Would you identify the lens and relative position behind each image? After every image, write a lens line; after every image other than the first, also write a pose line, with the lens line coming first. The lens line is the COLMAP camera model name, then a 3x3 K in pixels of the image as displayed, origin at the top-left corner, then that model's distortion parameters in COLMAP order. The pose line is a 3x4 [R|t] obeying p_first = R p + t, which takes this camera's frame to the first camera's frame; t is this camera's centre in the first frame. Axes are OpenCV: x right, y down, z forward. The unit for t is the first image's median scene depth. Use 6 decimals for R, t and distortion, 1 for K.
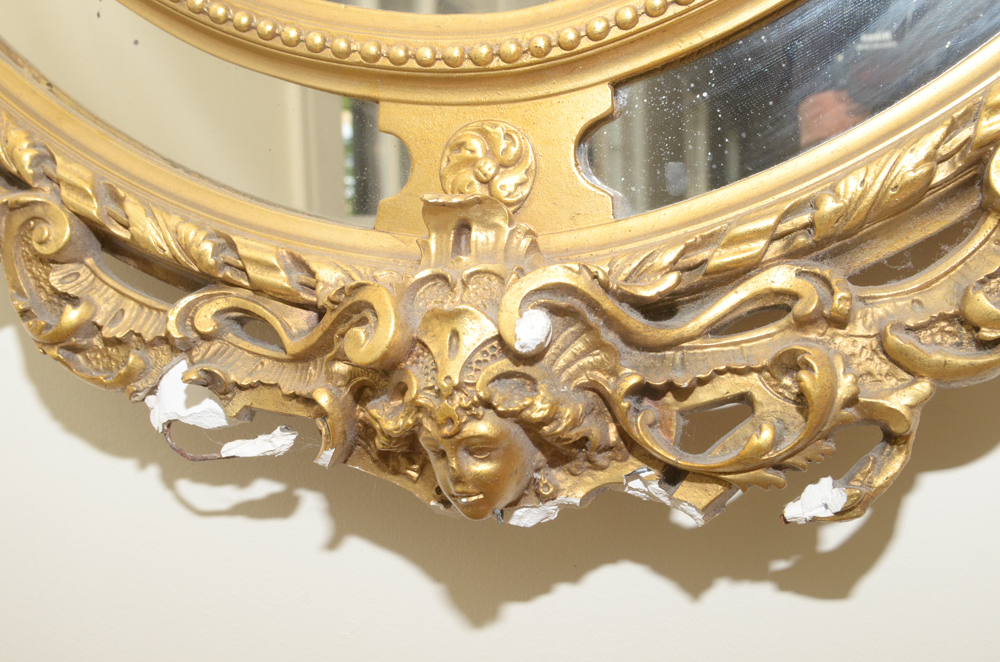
lens RADIAL K [[1094.0, 0, 500.0], [0, 1094.0, 331.0], [0, 0, 1]] dist [-0.017549, -0.009983]
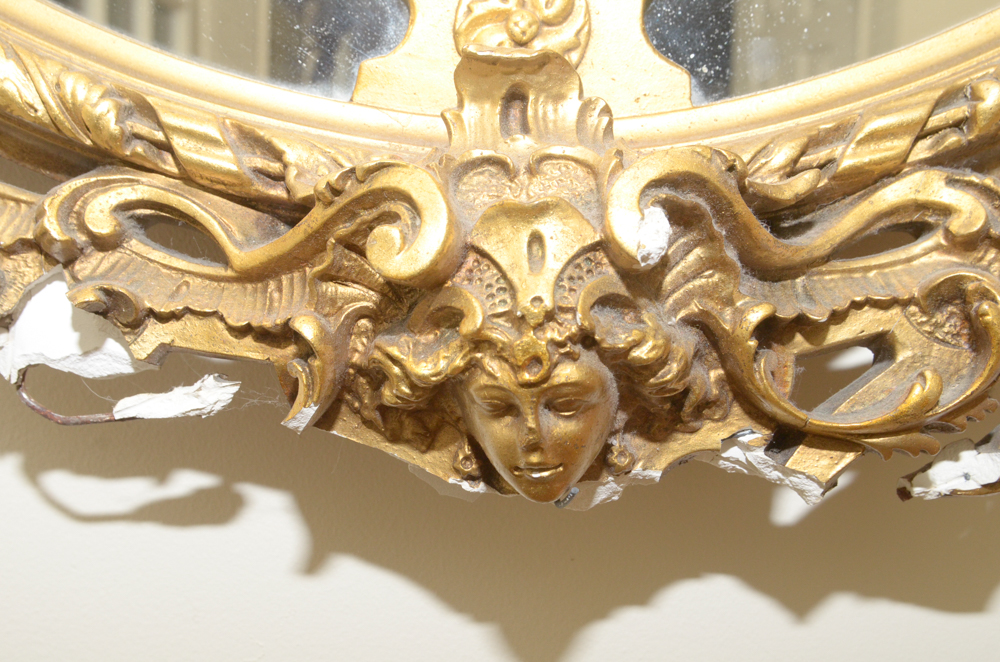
lens RADIAL K [[1137.9, 0, 500.0], [0, 1137.9, 331.0], [0, 0, 1]] dist [-0.030640, 0.040349]
pose [[0.964017, 0.021152, 0.264997, -0.245001], [-0.026447, 0.999515, 0.016431, 0.048435], [-0.264521, -0.022848, 0.964109, 0.287705]]
